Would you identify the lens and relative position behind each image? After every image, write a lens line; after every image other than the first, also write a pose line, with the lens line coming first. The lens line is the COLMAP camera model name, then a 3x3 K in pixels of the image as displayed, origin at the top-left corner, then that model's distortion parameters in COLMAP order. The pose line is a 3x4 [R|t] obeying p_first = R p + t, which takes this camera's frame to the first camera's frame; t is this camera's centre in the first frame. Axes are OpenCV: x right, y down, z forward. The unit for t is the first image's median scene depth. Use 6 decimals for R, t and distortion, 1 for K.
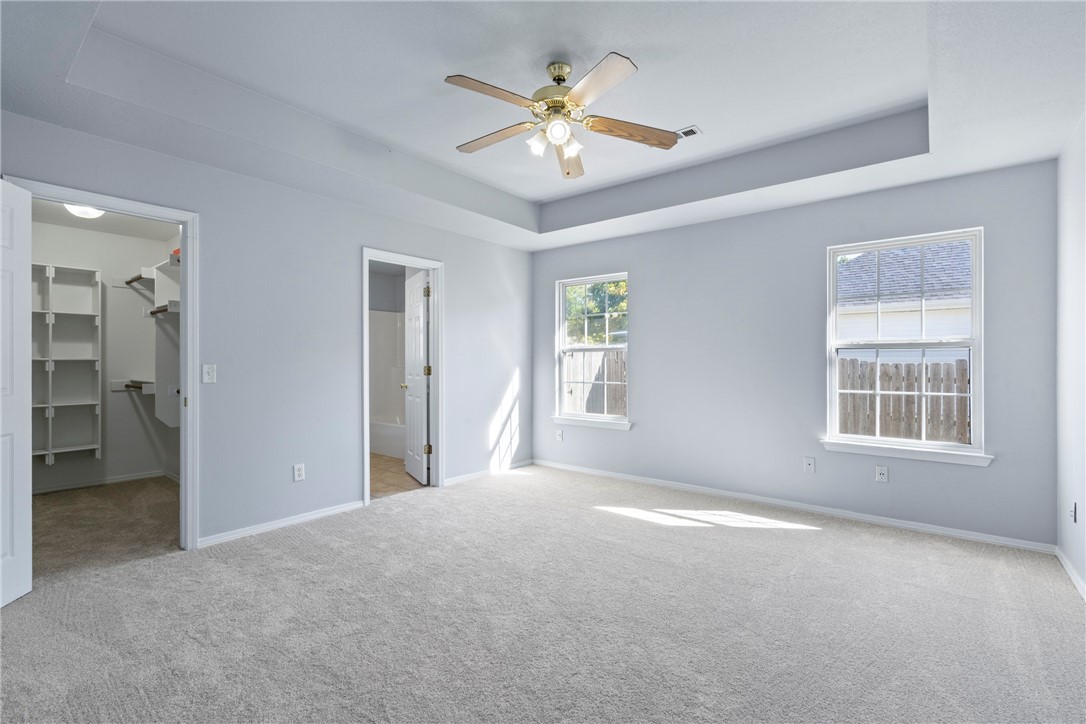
lens RADIAL K [[492.8, 0, 537.9], [0, 492.8, 363.0], [0, 0, 1]] dist [-0.003678, 0.001210]
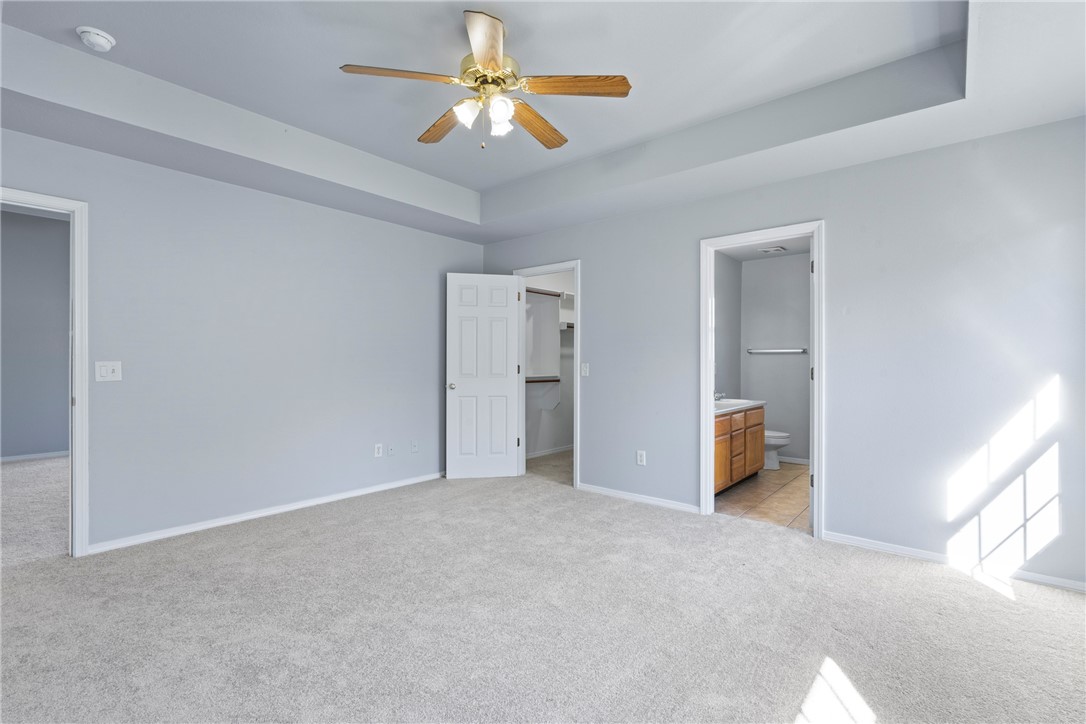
lens RADIAL K [[492.8, 0, 548.1], [0, 492.8, 364.6], [0, 0, 1]] dist [-0.003678, 0.001210]
pose [[-0.022390, 0.004909, -0.999737, 0.573120], [-0.002606, 0.999984, 0.004968, -0.000598], [0.999746, 0.002717, -0.022376, 0.693229]]
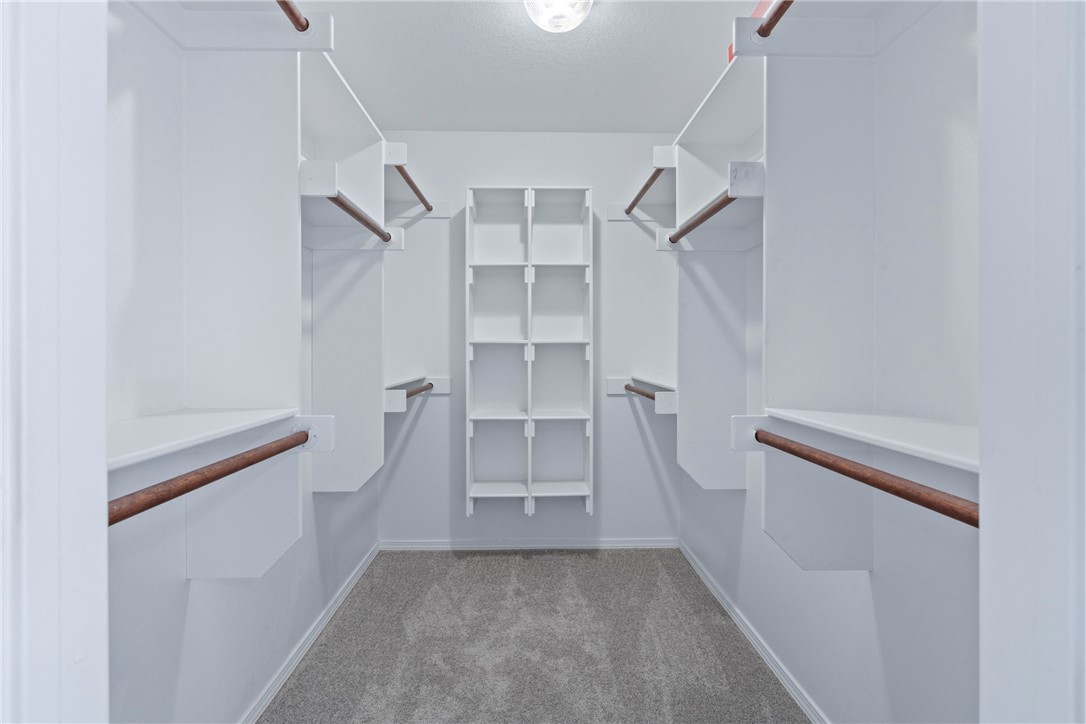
lens RADIAL K [[492.8, 0, 539.3], [0, 492.8, 353.2], [0, 0, 1]] dist [-0.003678, 0.001210]
pose [[0.656741, 0.008716, -0.754066, -0.521580], [0.004947, 0.999862, 0.015867, -0.003035], [0.754100, -0.014151, 0.656607, 0.605448]]
